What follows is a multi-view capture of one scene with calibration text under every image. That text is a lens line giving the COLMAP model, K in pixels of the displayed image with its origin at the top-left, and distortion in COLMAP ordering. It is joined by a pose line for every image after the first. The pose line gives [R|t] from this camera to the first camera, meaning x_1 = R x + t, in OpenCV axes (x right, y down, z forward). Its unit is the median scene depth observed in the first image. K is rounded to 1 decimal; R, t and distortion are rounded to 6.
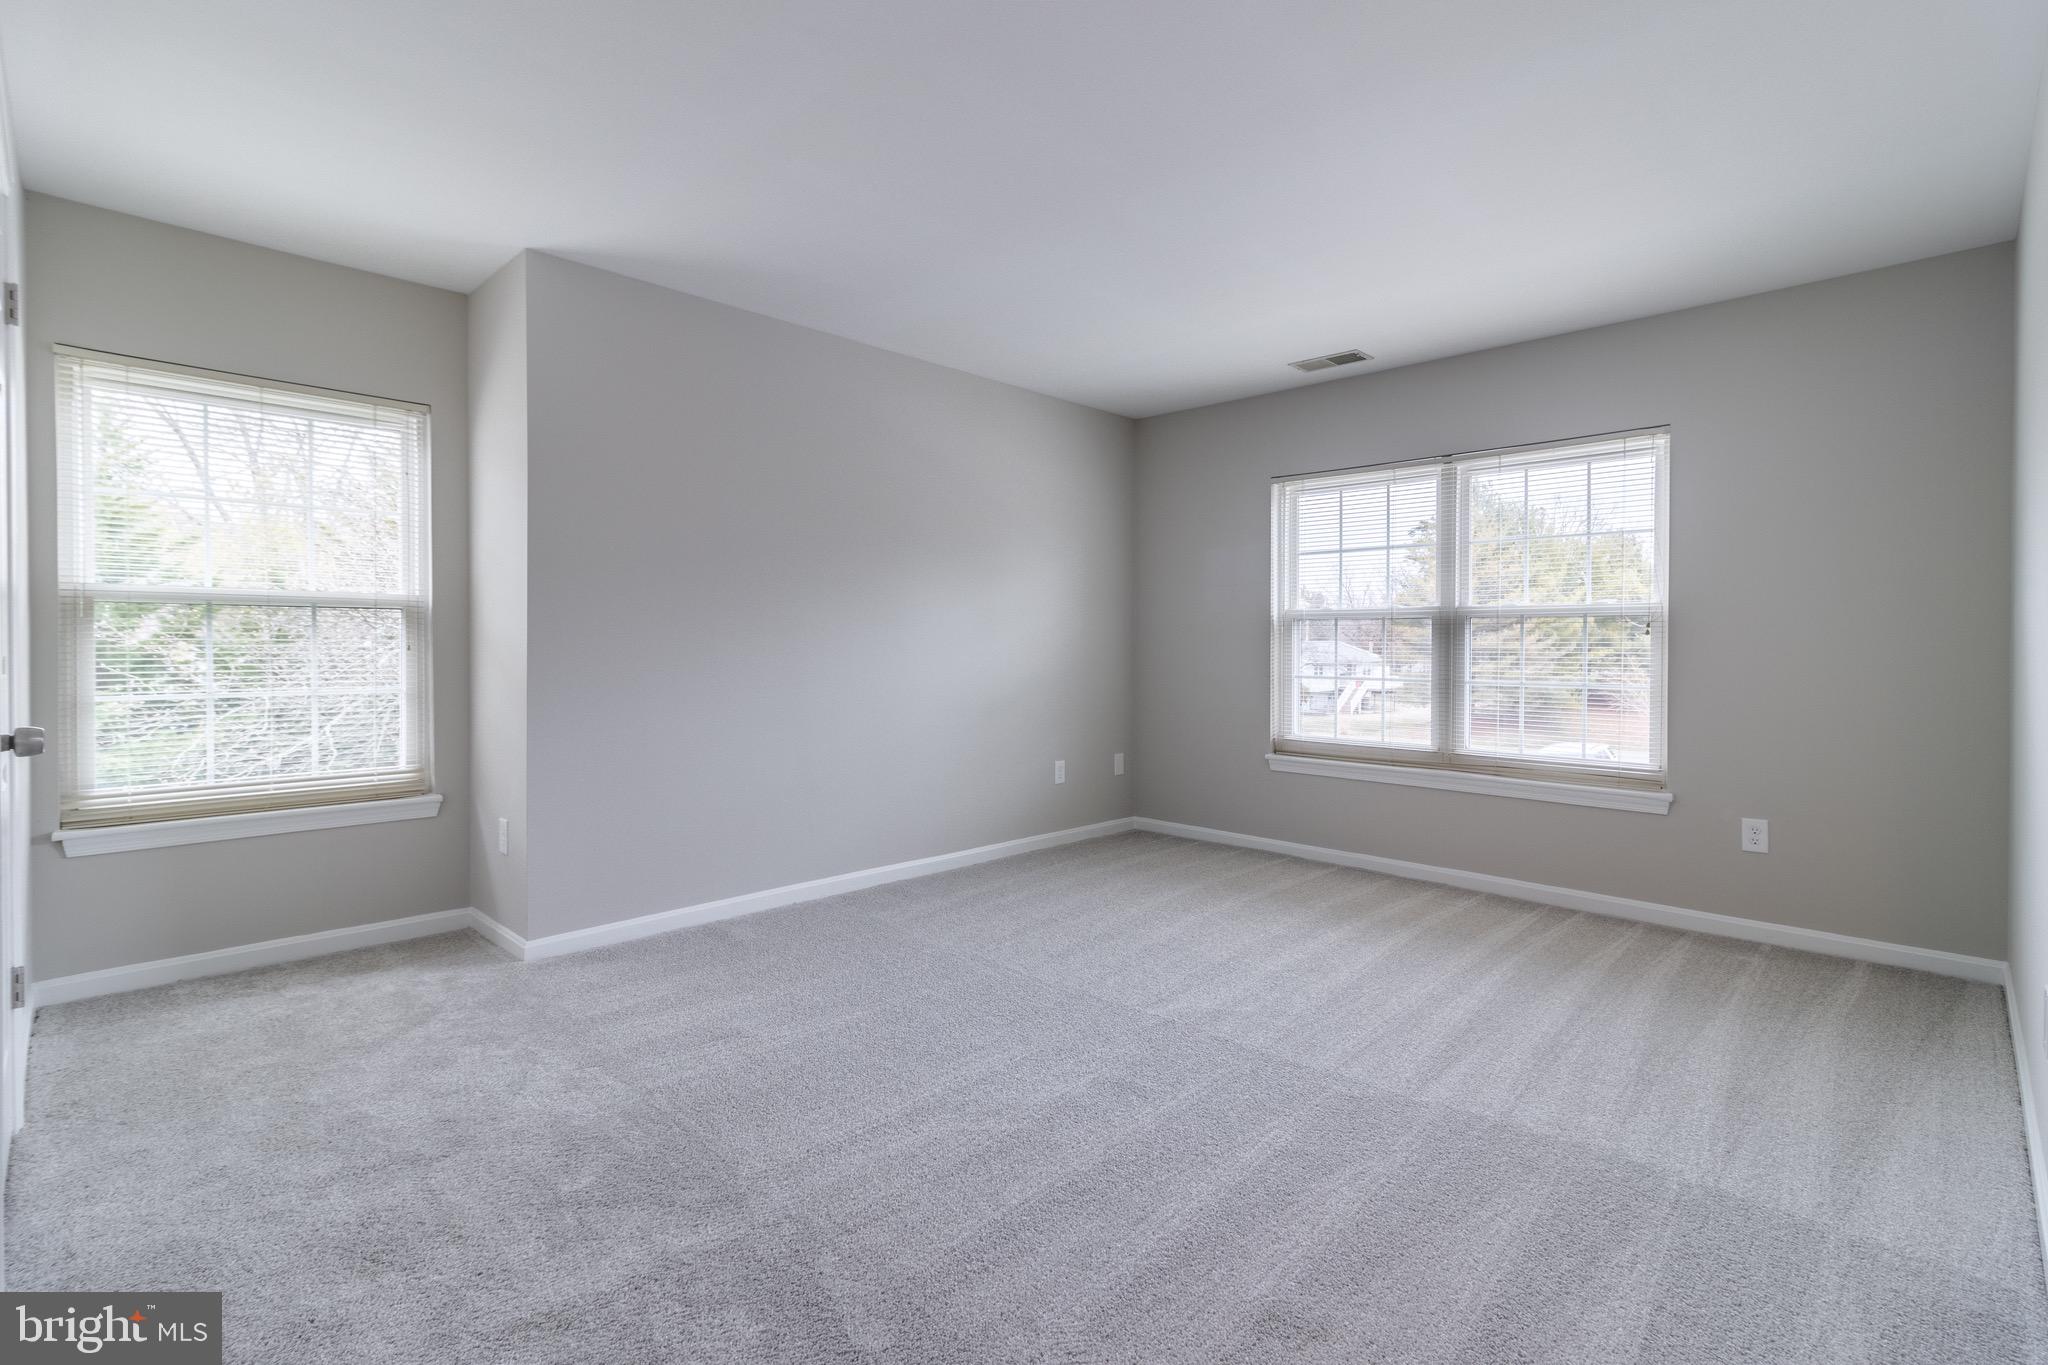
lens RADIAL K [[940.8, 0, 1028.7], [0, 940.8, 650.9], [0, 0, 1]] dist [0.001486, 0.000254]
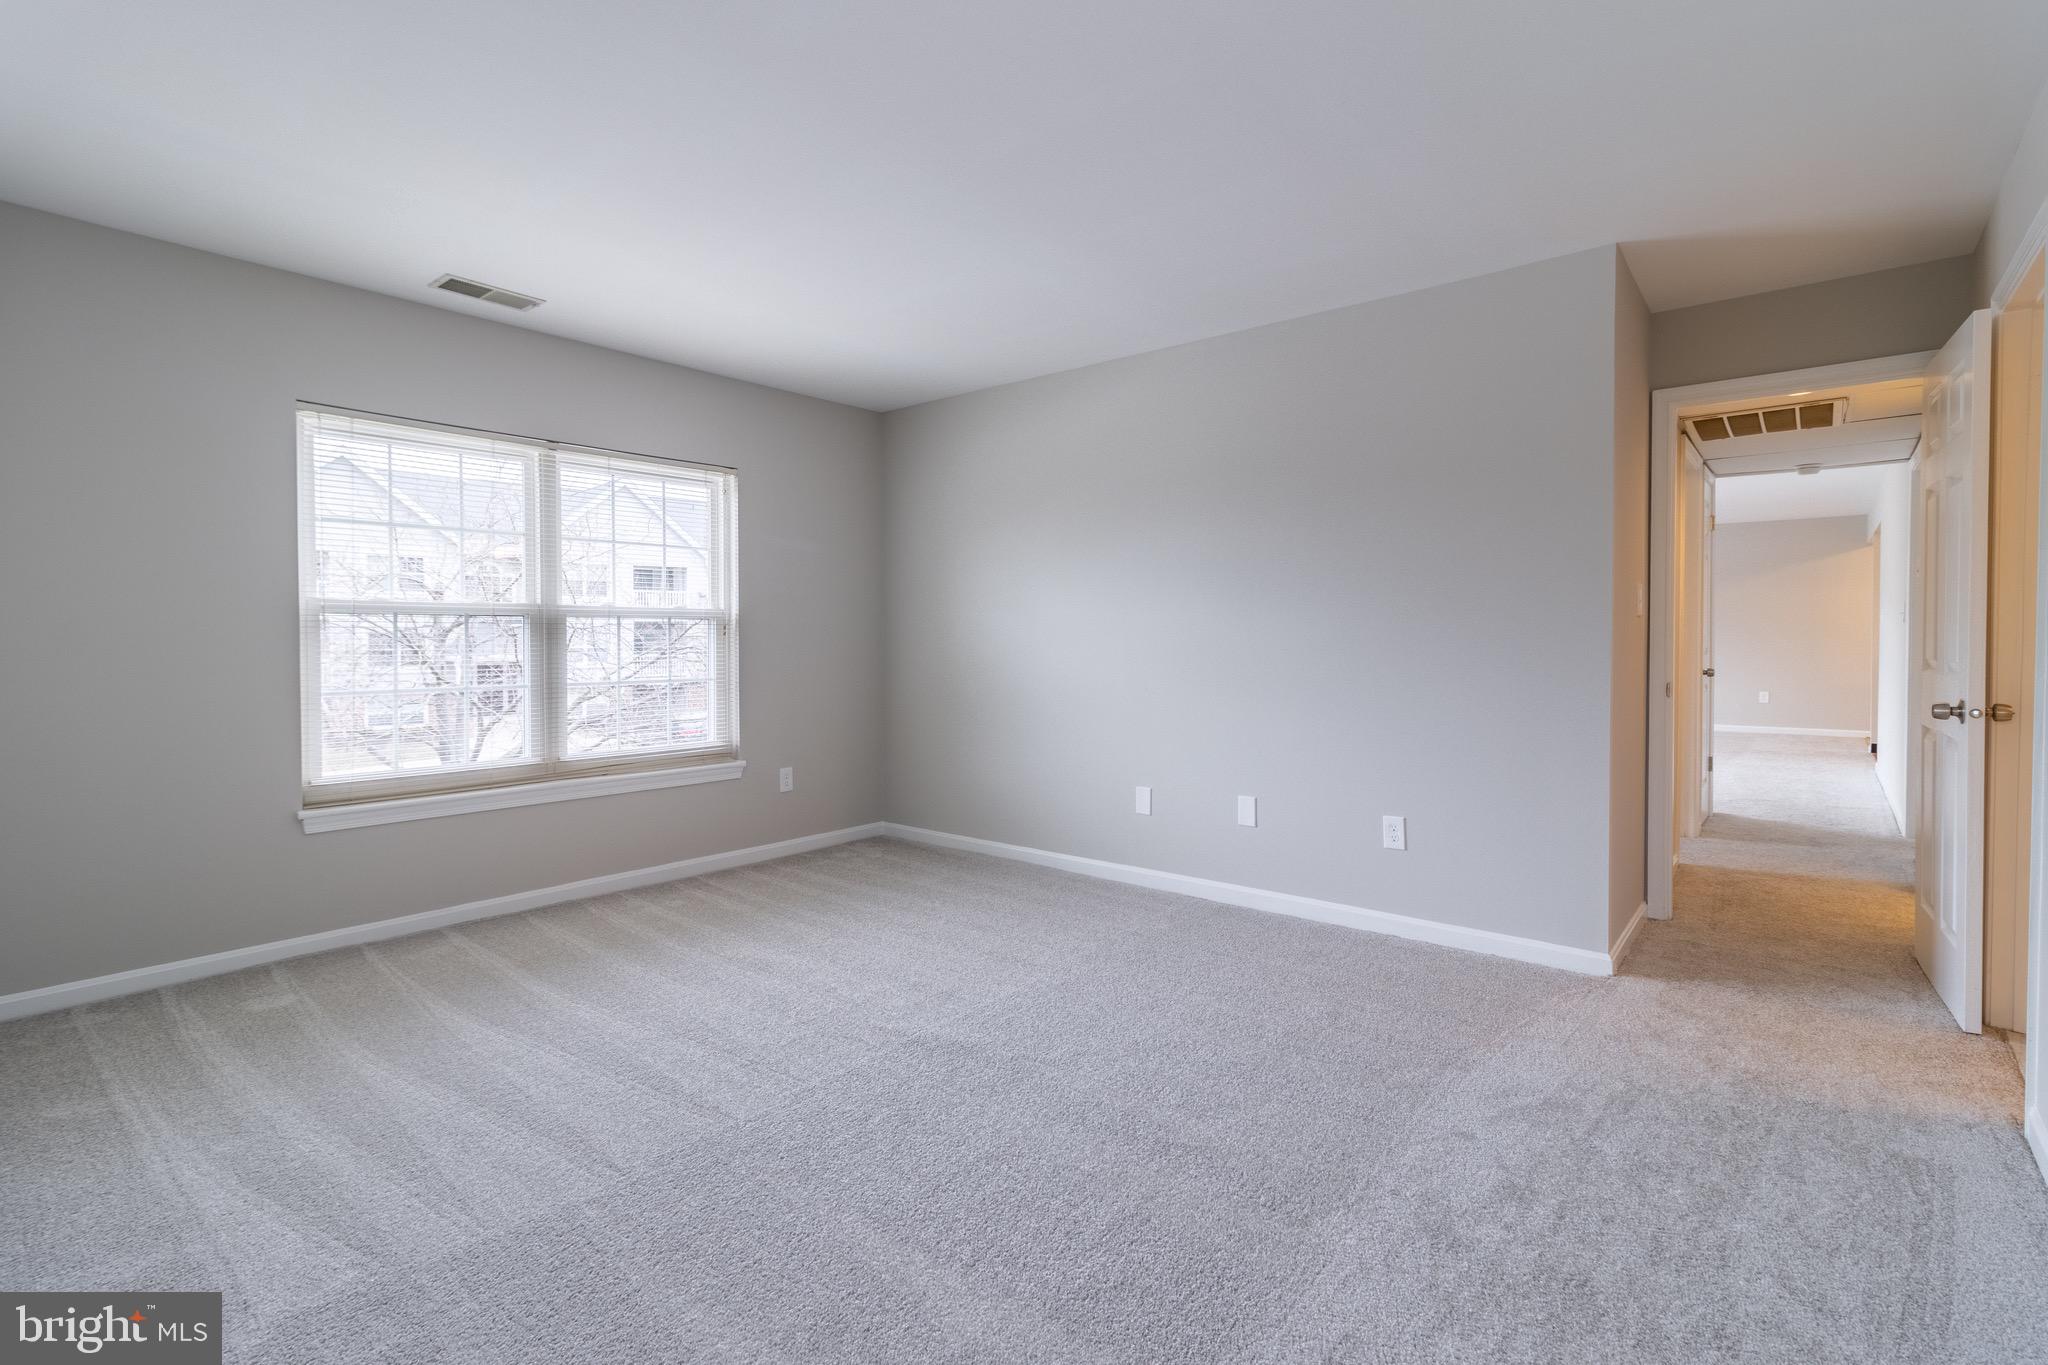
lens RADIAL K [[940.8, 0, 1028.7], [0, 940.8, 650.9], [0, 0, 1]] dist [0.001486, 0.000254]
pose [[-0.071463, -0.018953, 0.997263, -0.512710], [0.012017, 0.999731, 0.019861, -0.013945], [-0.997371, 0.013403, -0.071216, 0.595933]]
